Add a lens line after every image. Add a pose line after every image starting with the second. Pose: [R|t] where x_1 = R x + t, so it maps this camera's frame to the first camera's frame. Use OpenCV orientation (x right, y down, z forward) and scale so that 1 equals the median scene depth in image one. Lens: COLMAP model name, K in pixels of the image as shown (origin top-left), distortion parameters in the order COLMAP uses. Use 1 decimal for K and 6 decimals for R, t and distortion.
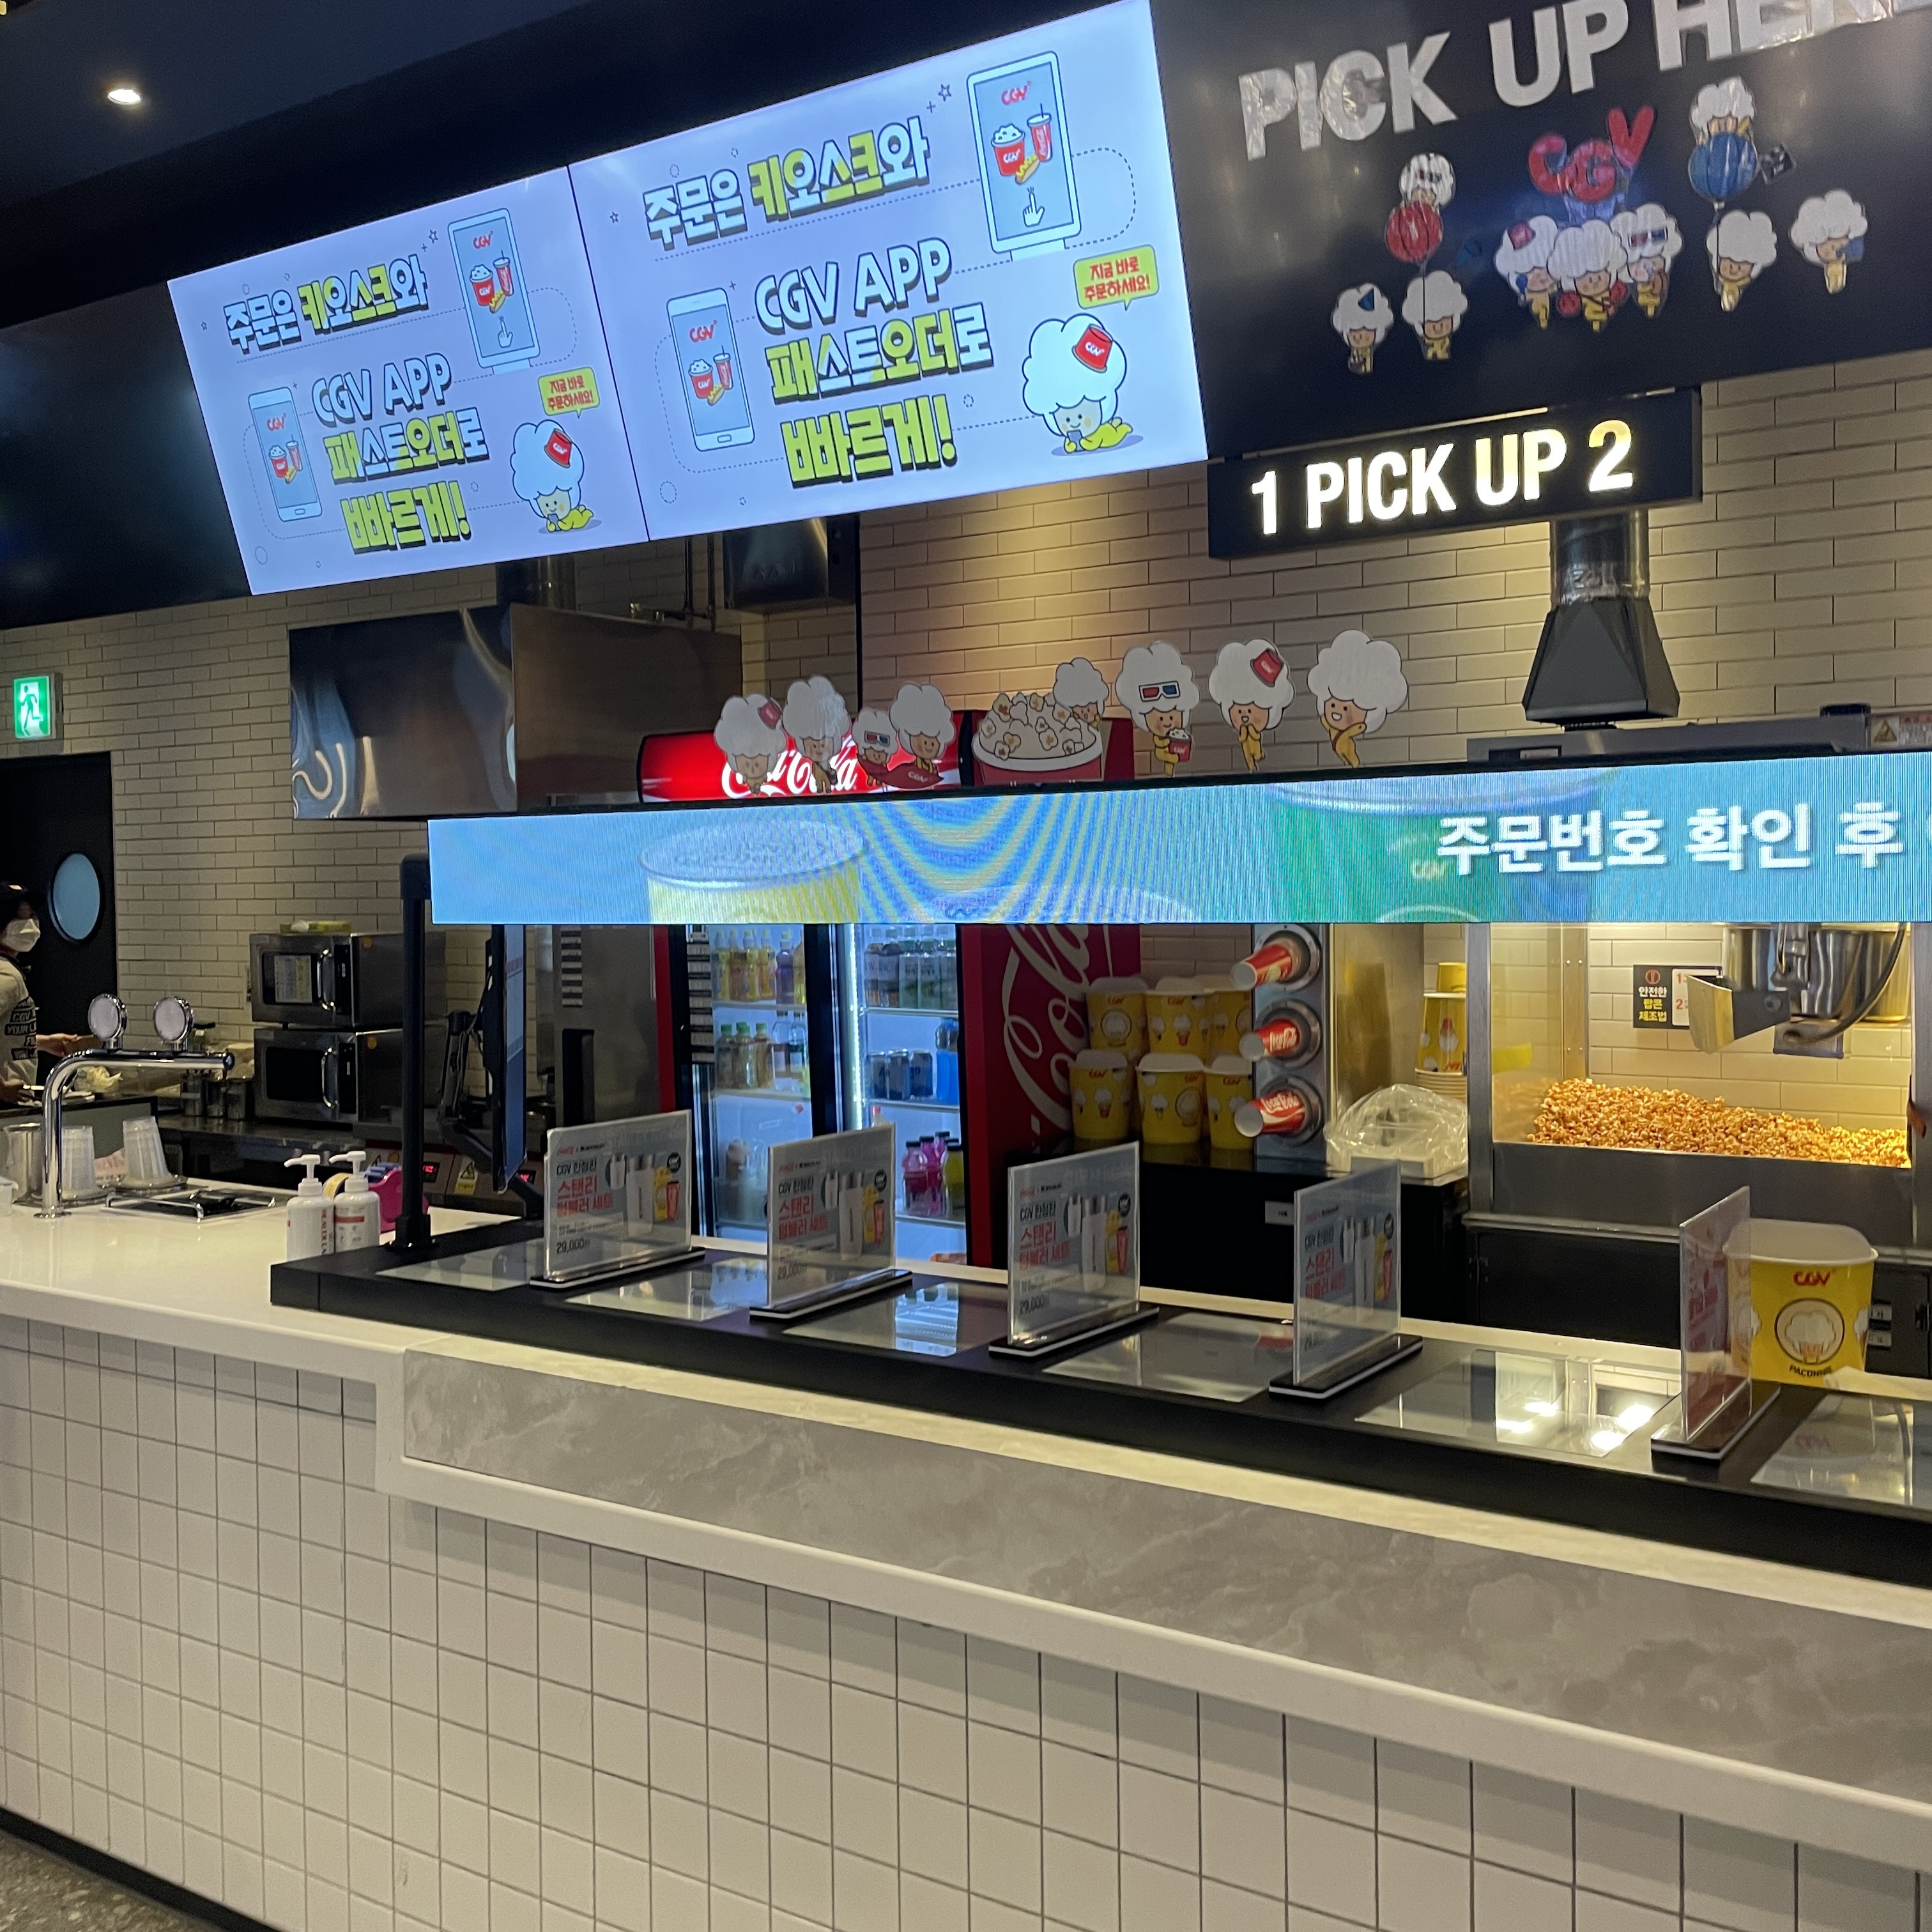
lens RADIAL K [[1928.2, 0, 966.0], [0, 1928.2, 966.0], [0, 0, 1]] dist [0.109343, -0.179071]
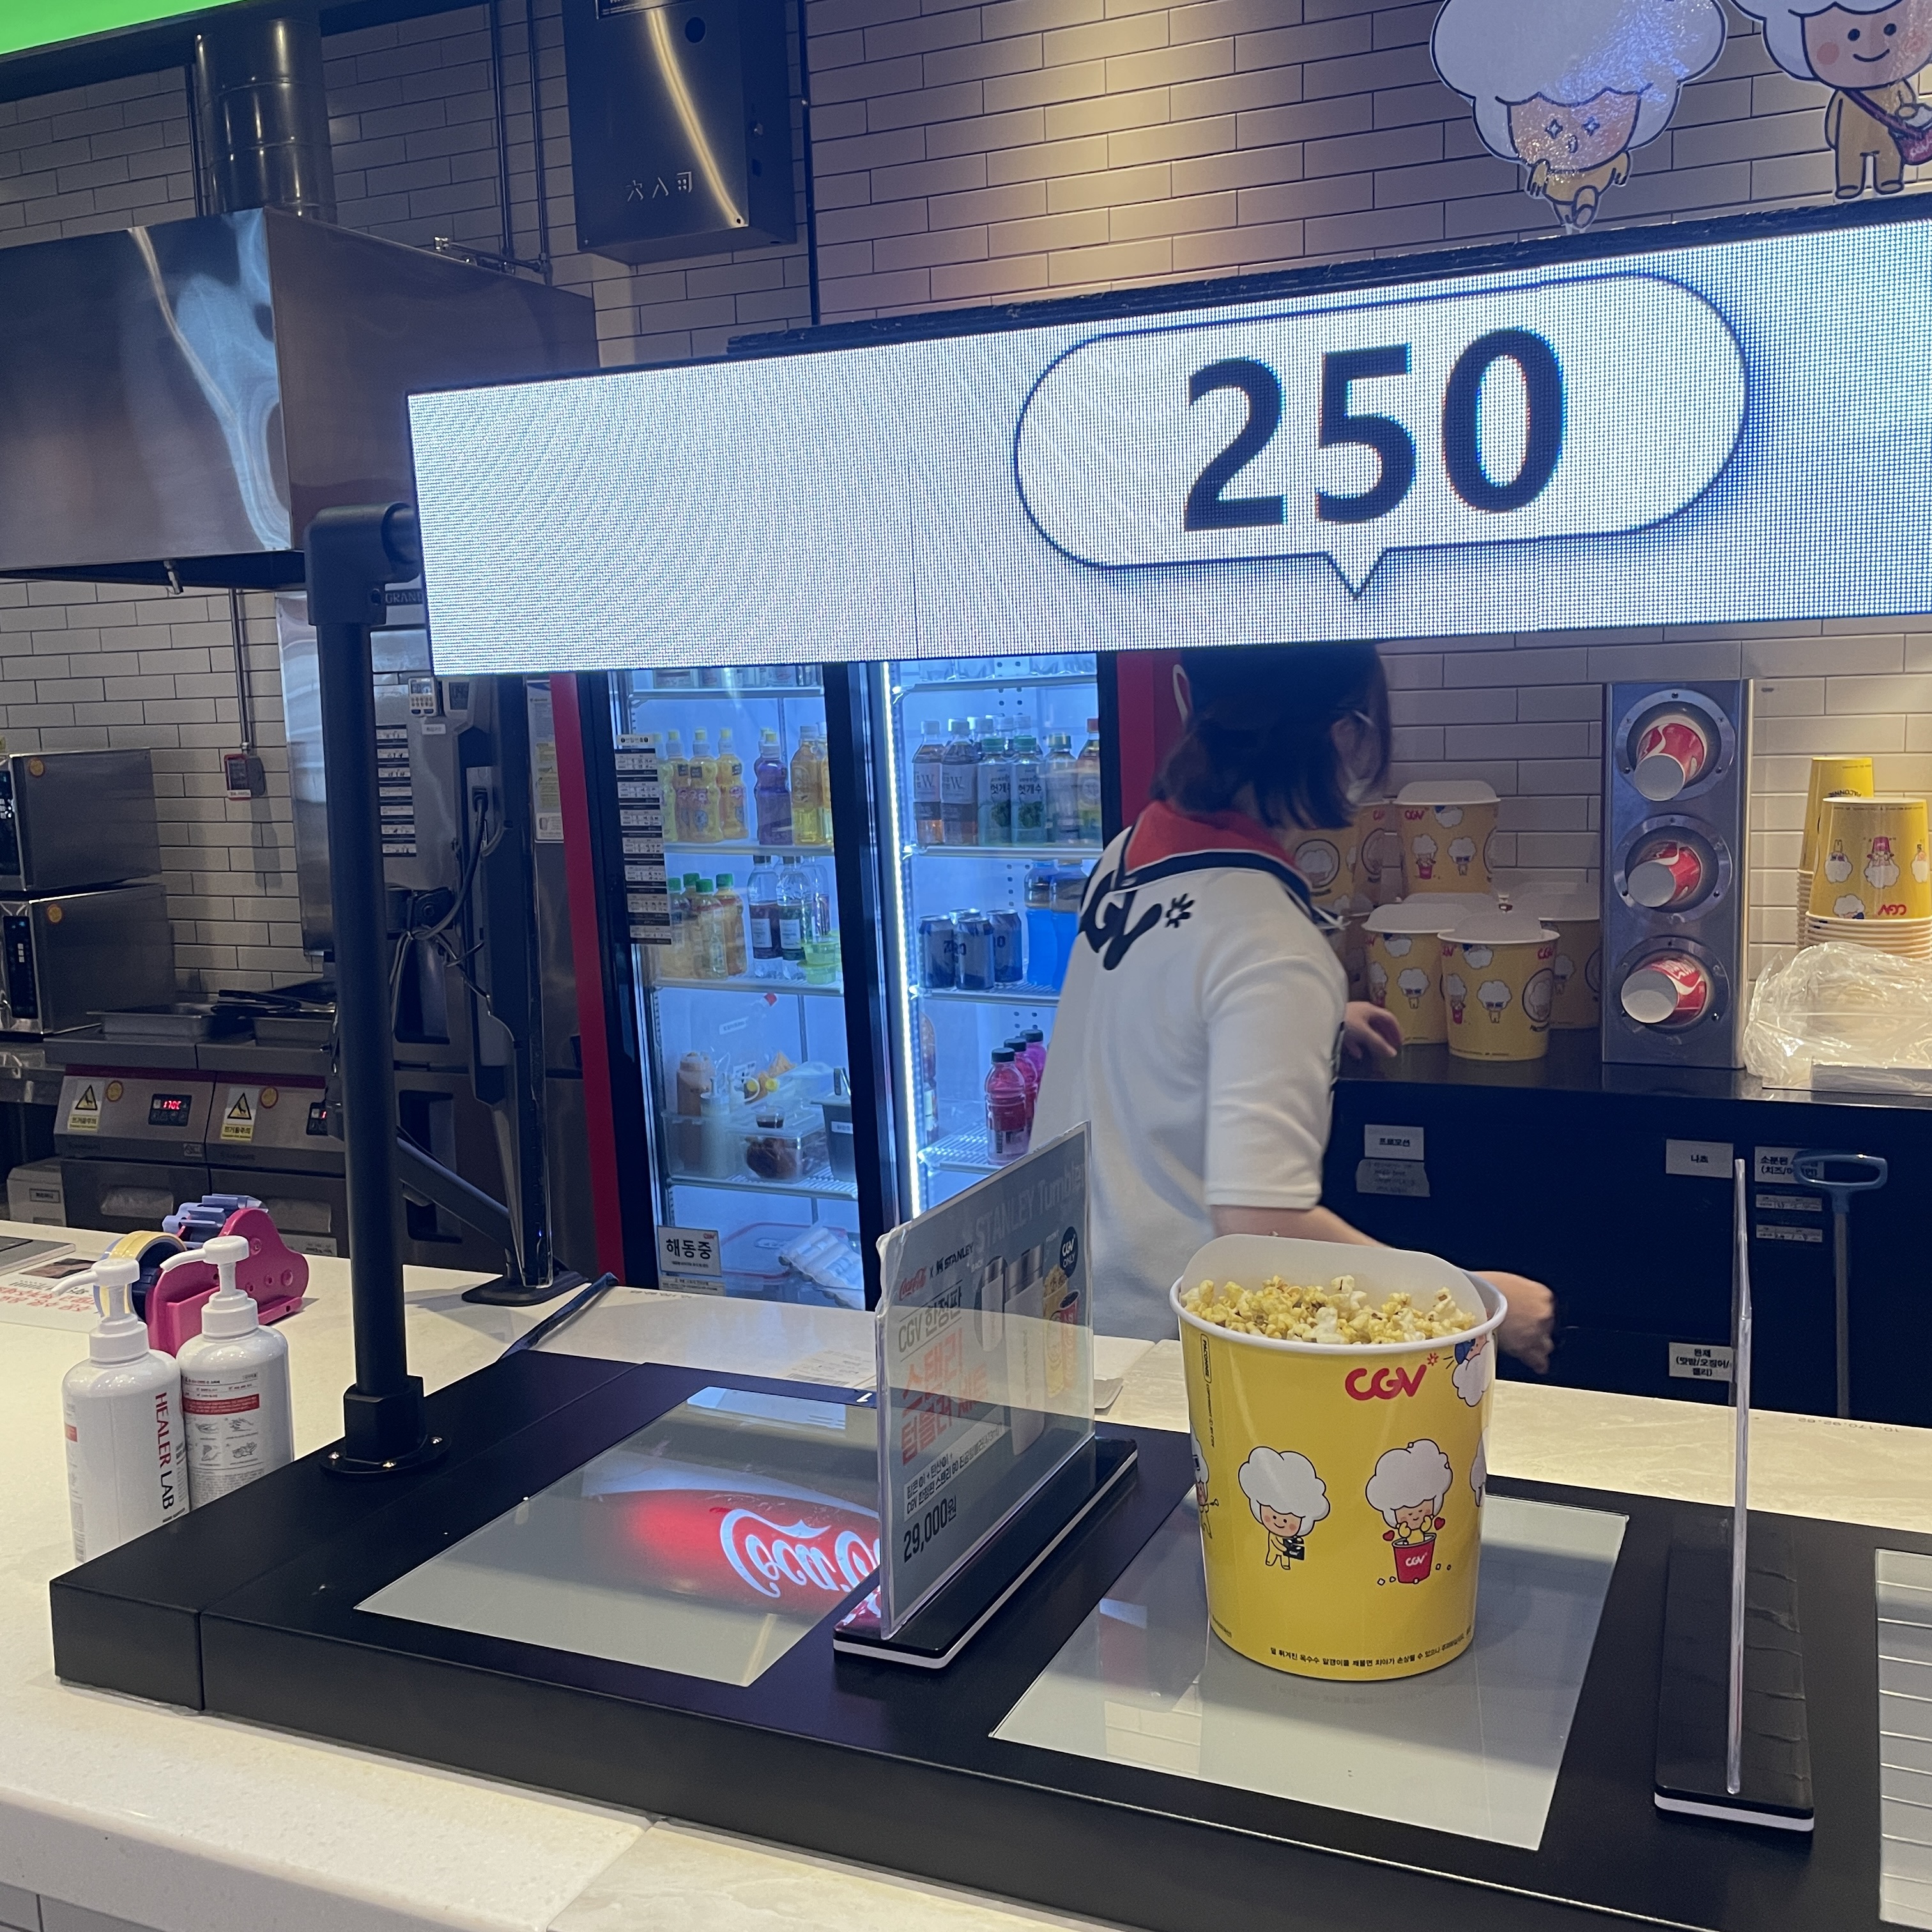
lens RADIAL K [[1928.2, 0, 966.0], [0, 1928.2, 966.0], [0, 0, 1]] dist [0.109343, -0.179071]
pose [[0.984732, -0.042201, 0.168887, -0.141671], [0.026073, 0.994982, 0.096598, -0.000415], [-0.172116, -0.090719, 0.980890, 0.356099]]
